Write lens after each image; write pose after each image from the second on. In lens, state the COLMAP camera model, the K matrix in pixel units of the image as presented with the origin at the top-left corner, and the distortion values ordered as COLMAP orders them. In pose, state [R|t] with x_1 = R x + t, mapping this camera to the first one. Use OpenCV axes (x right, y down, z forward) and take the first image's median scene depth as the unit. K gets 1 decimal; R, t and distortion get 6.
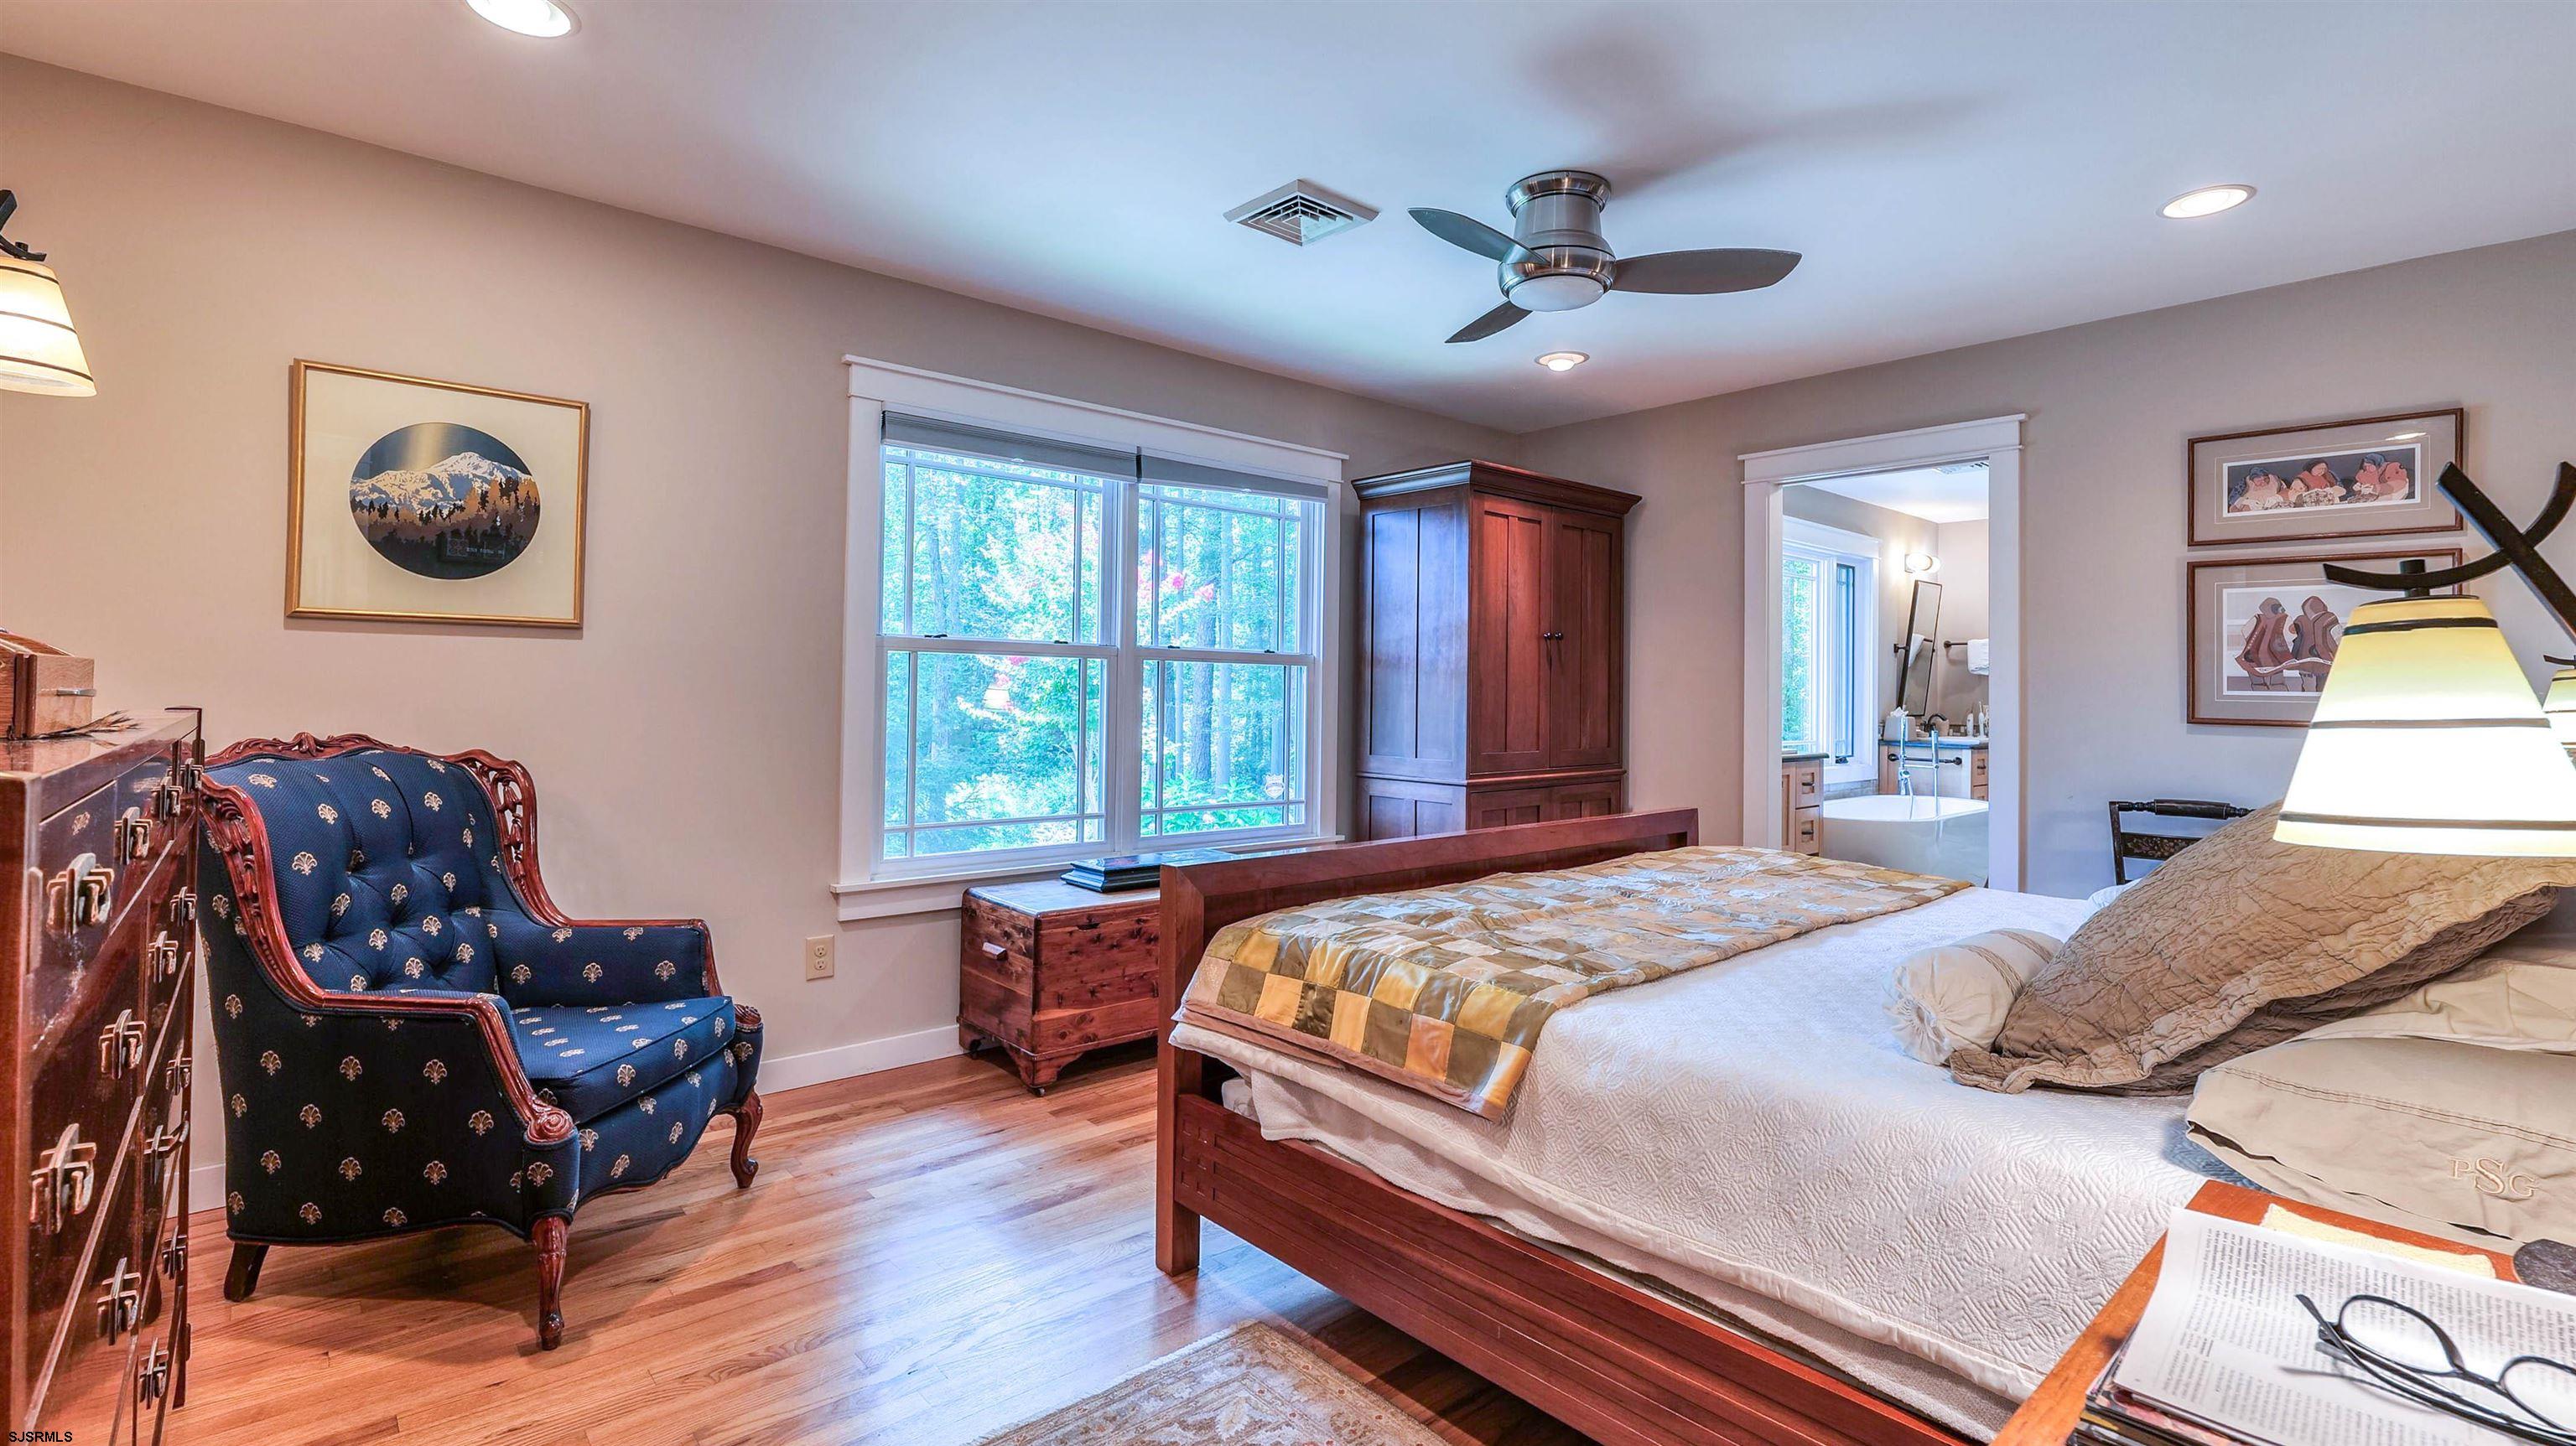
lens RADIAL K [[1170.7, 0, 1290.2], [0, 1170.7, 672.1], [0, 0, 1]] dist [-0.001402, -0.000115]
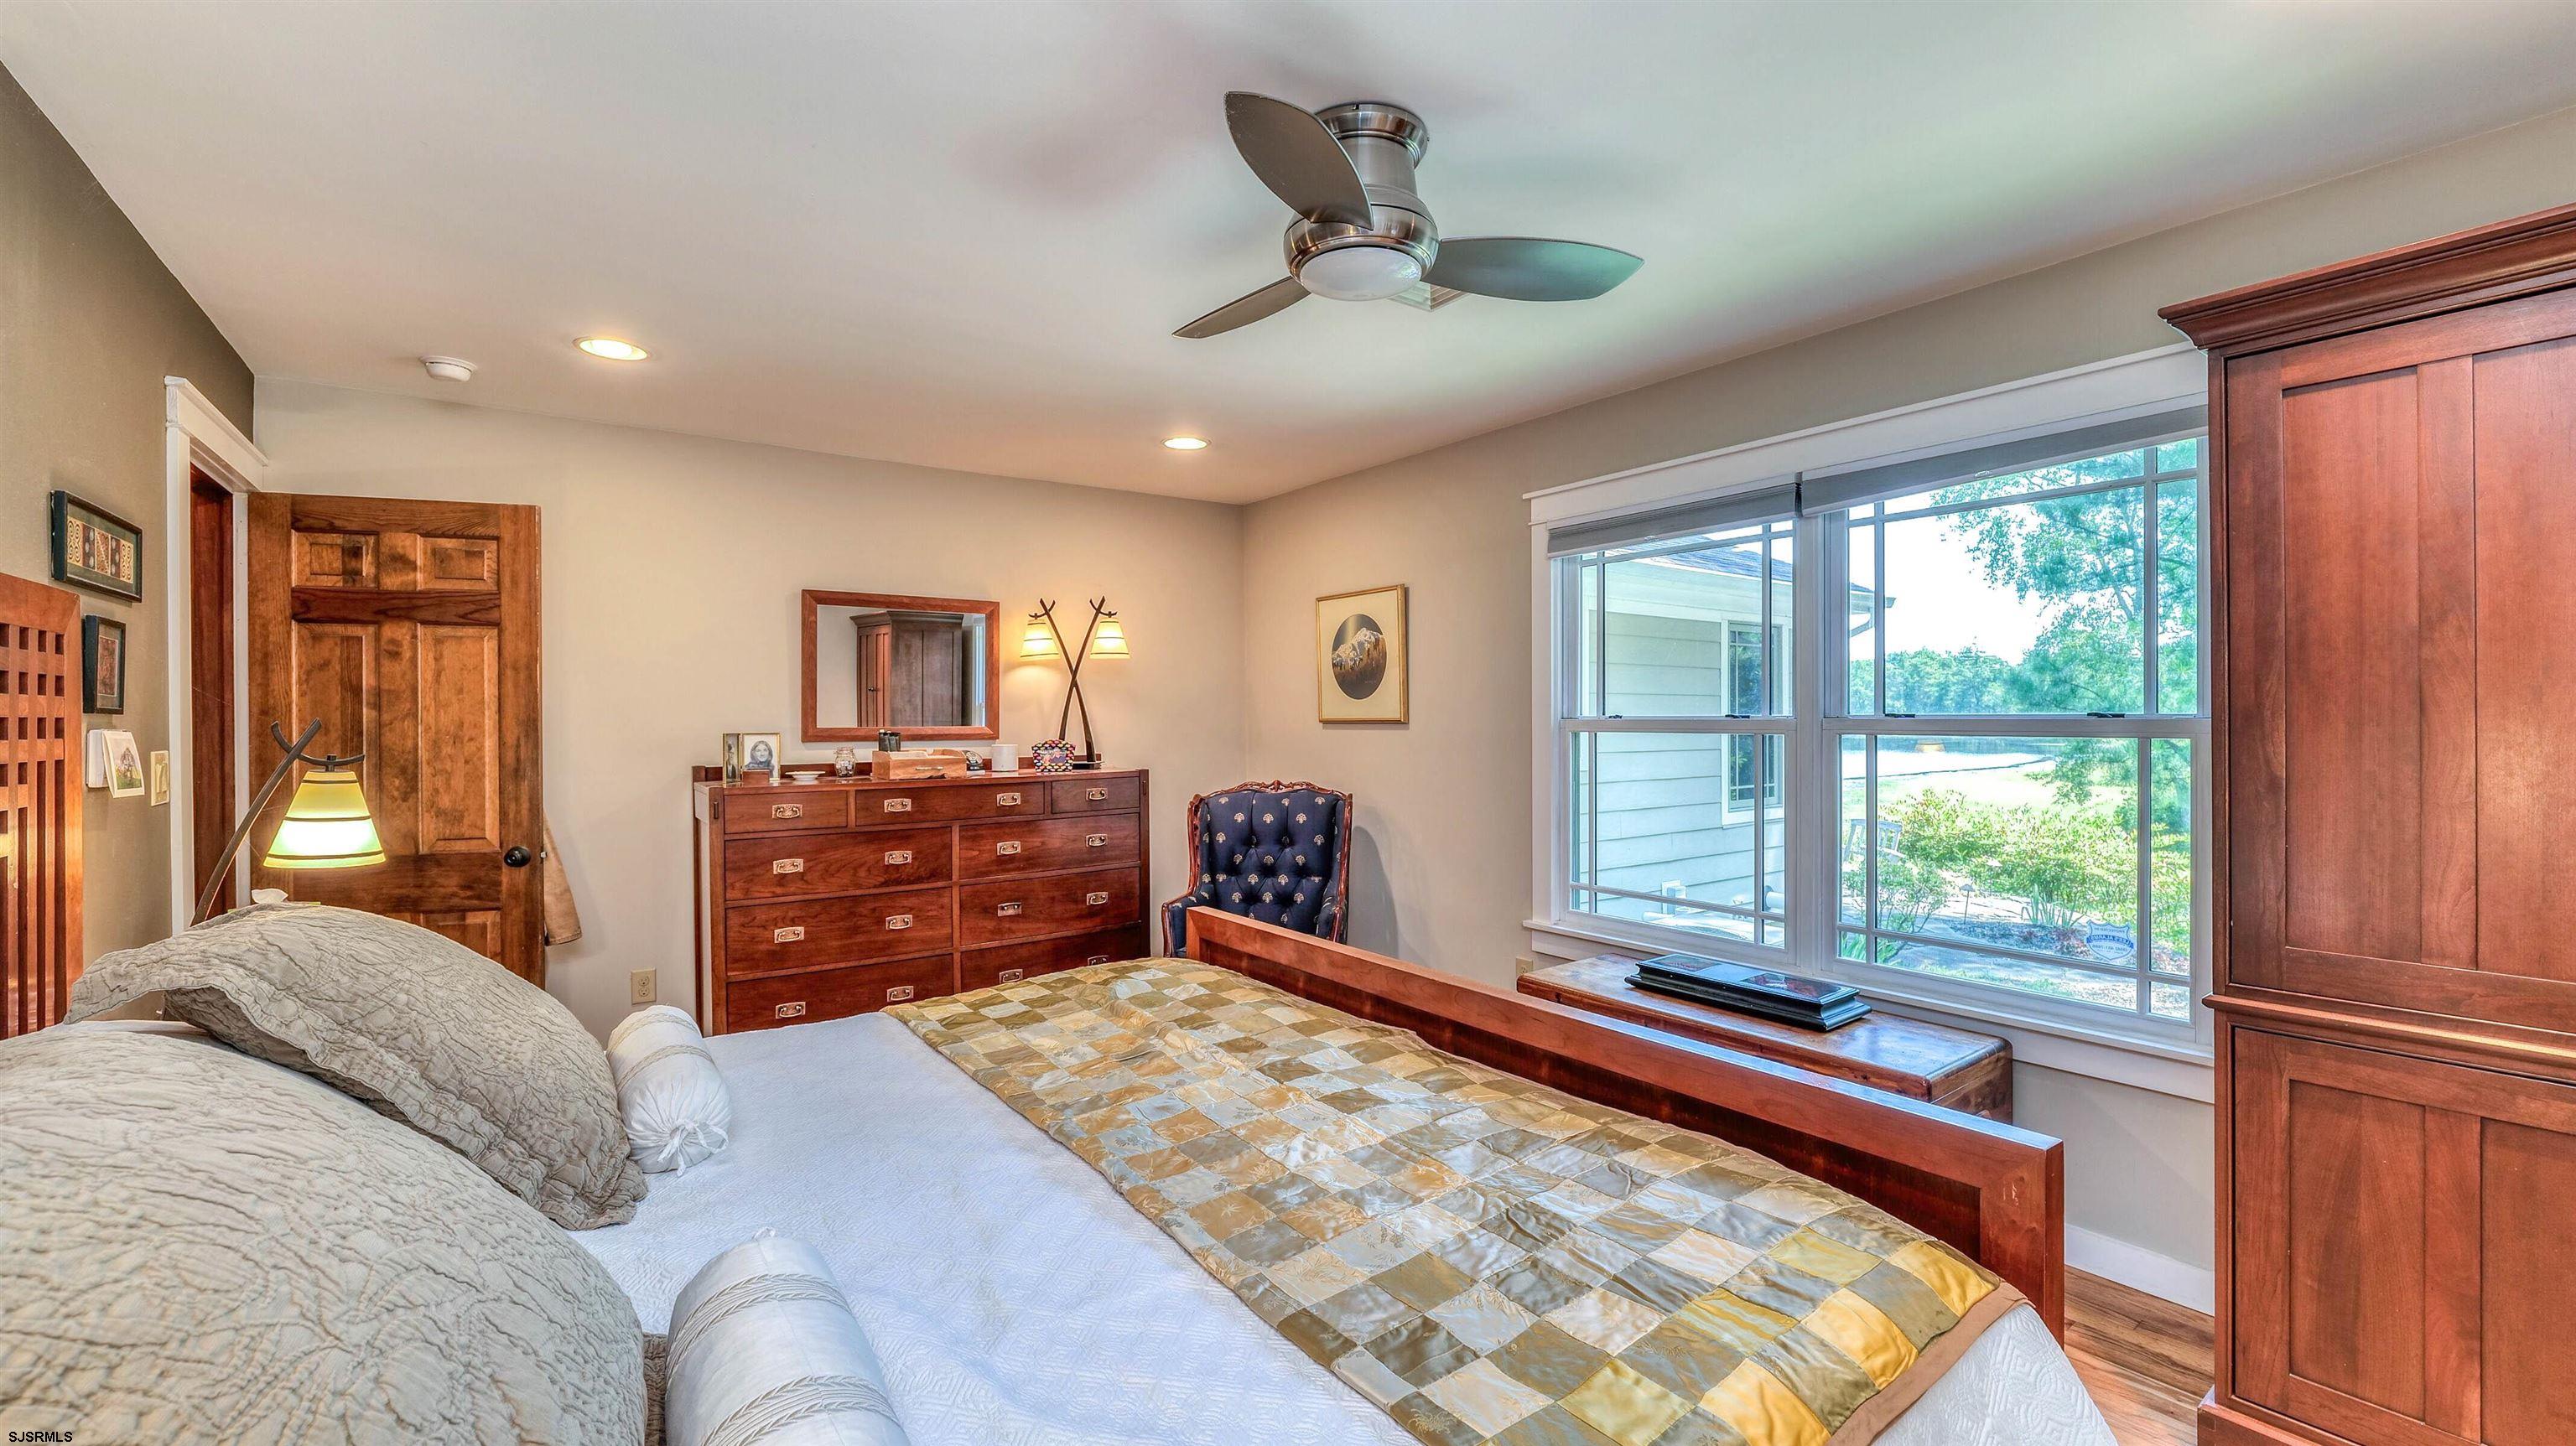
lens RADIAL K [[1049.9, 0, 1272.0], [0, 1049.9, 723.6], [0, 0, 1]] dist [-0.001630, -0.000358]
pose [[-0.109399, -0.012549, -0.993919, 0.866987], [0.016922, 0.999752, -0.014485, -0.018992], [0.993854, -0.018404, -0.109159, 0.979834]]
